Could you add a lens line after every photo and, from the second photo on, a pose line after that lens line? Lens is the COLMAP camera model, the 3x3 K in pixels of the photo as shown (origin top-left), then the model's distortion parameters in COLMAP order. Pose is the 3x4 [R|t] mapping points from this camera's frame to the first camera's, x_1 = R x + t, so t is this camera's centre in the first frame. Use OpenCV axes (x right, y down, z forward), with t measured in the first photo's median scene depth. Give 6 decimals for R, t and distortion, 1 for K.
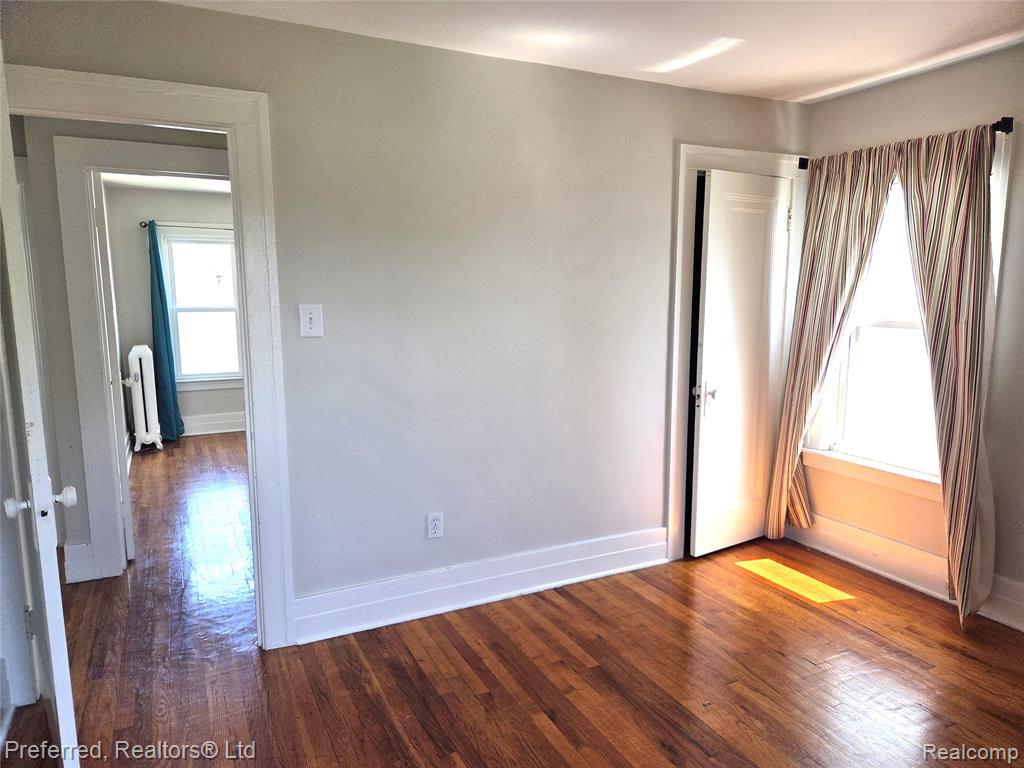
lens RADIAL K [[689.7, 0, 512.0], [0, 689.7, 384.0], [0, 0, 1]] dist [0.086983, -0.066722]
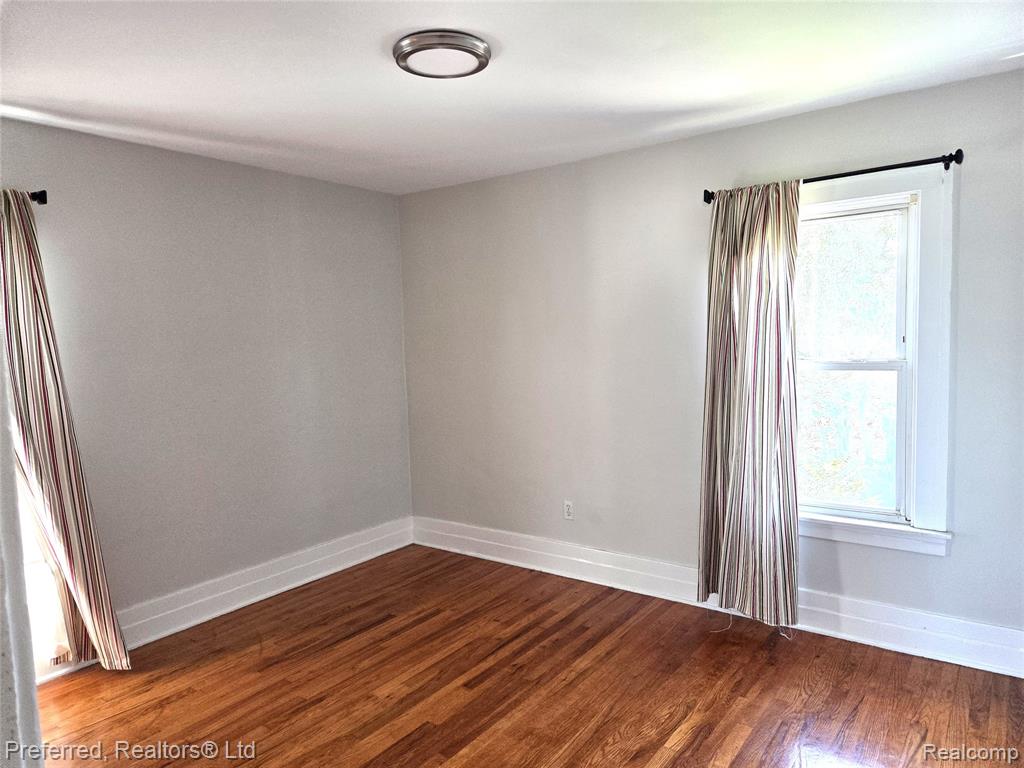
lens RADIAL K [[689.7, 0, 512.0], [0, 689.7, 384.0], [0, 0, 1]] dist [0.086983, -0.066722]
pose [[-0.443997, -0.055279, 0.894321, -0.558402], [0.156177, 0.978043, 0.137990, -0.131477], [-0.882312, 0.200940, -0.425615, 0.887417]]
